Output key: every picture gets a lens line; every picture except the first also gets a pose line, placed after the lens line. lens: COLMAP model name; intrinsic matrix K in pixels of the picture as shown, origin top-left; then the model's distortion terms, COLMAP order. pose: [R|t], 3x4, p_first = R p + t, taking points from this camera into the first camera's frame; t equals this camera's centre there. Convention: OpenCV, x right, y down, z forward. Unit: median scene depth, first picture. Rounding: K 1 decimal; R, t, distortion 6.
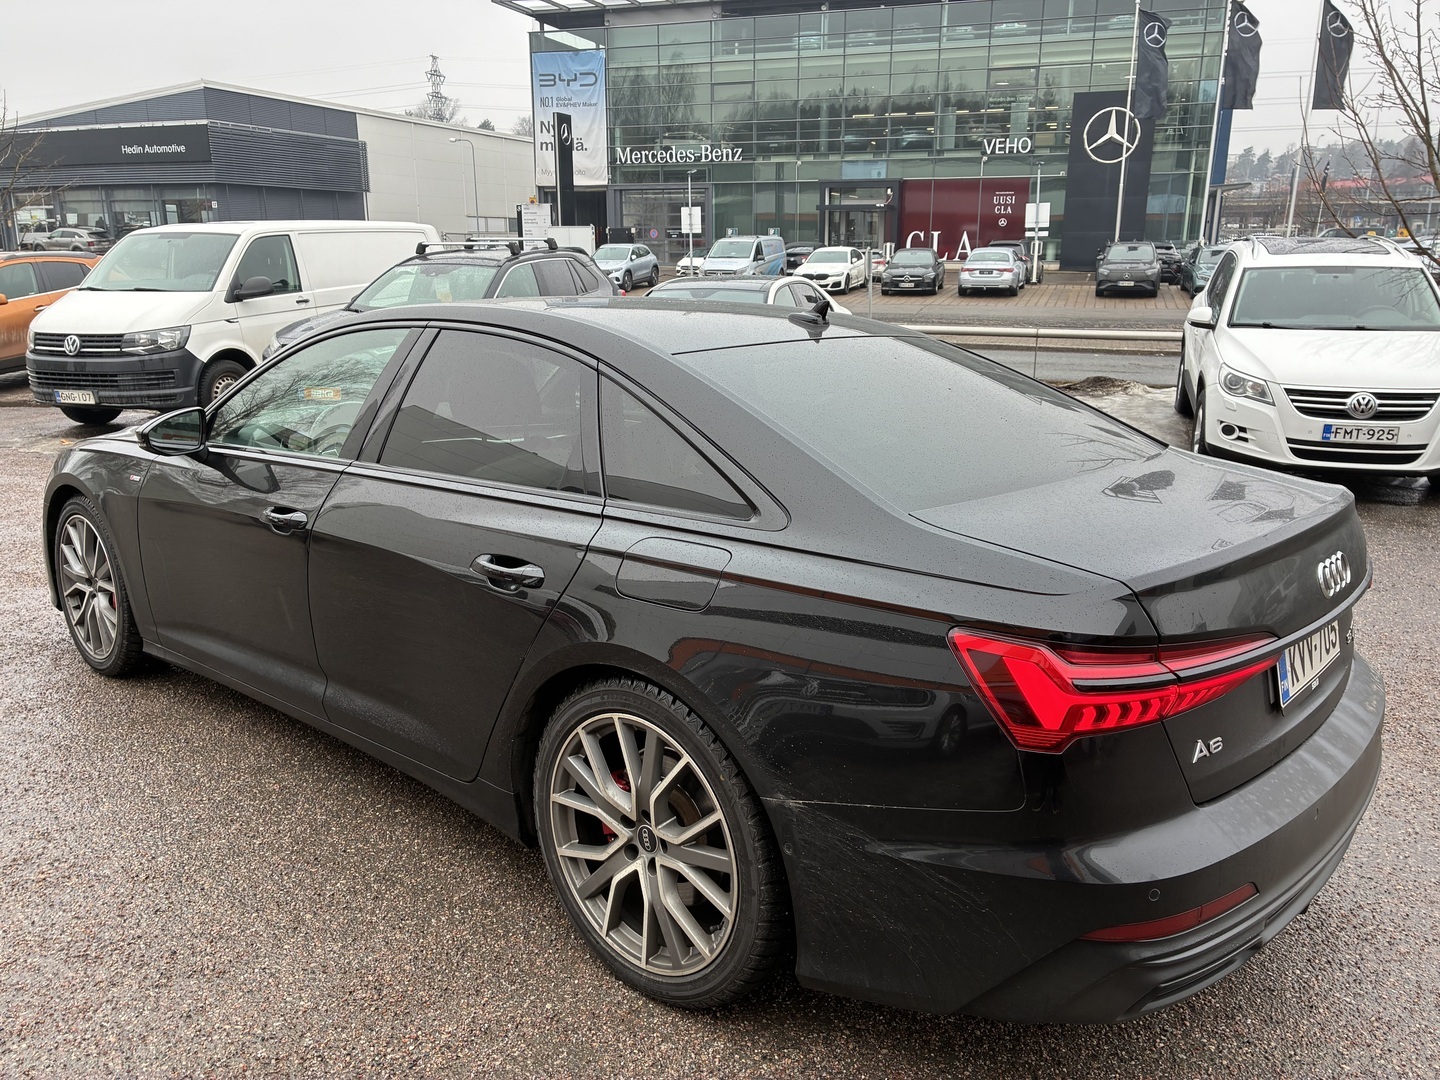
lens RADIAL K [[1114.9, 0, 720.0], [0, 1114.9, 540.0], [0, 0, 1]] dist [0.074346, -0.097227]
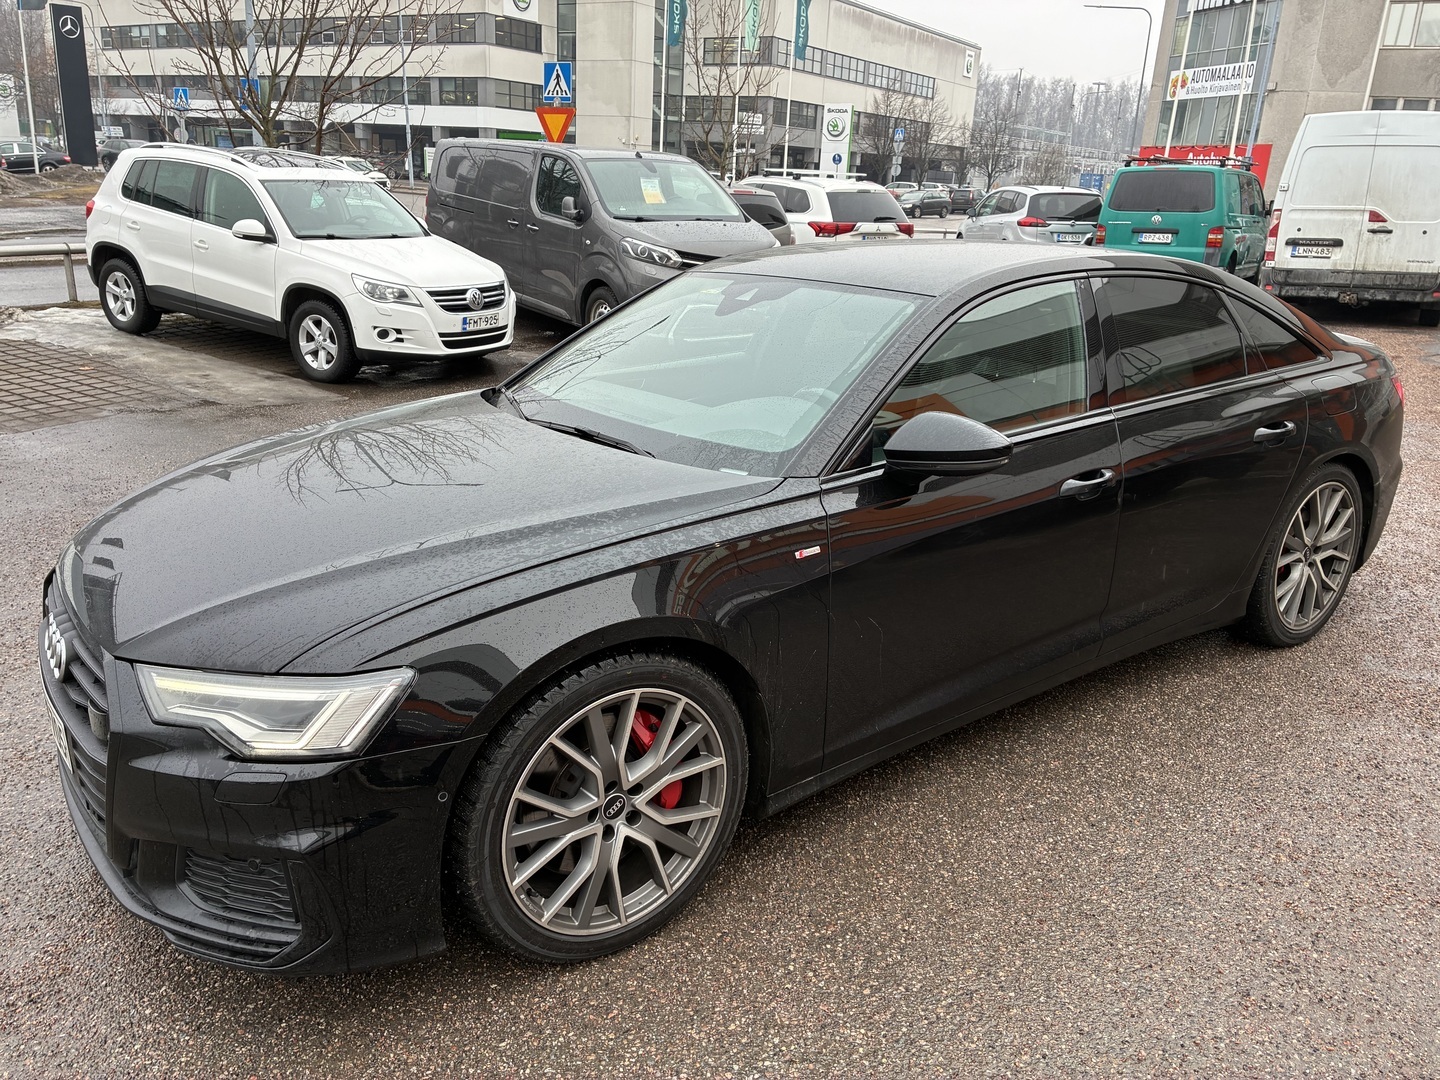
lens RADIAL K [[1114.9, 0, 720.0], [0, 1114.9, 540.0], [0, 0, 1]] dist [0.074346, -0.097227]
pose [[0.280626, -0.290191, 0.914898, -0.551967], [0.215169, 0.947960, 0.234679, -0.098287], [-0.935388, 0.131001, 0.328463, 0.374918]]
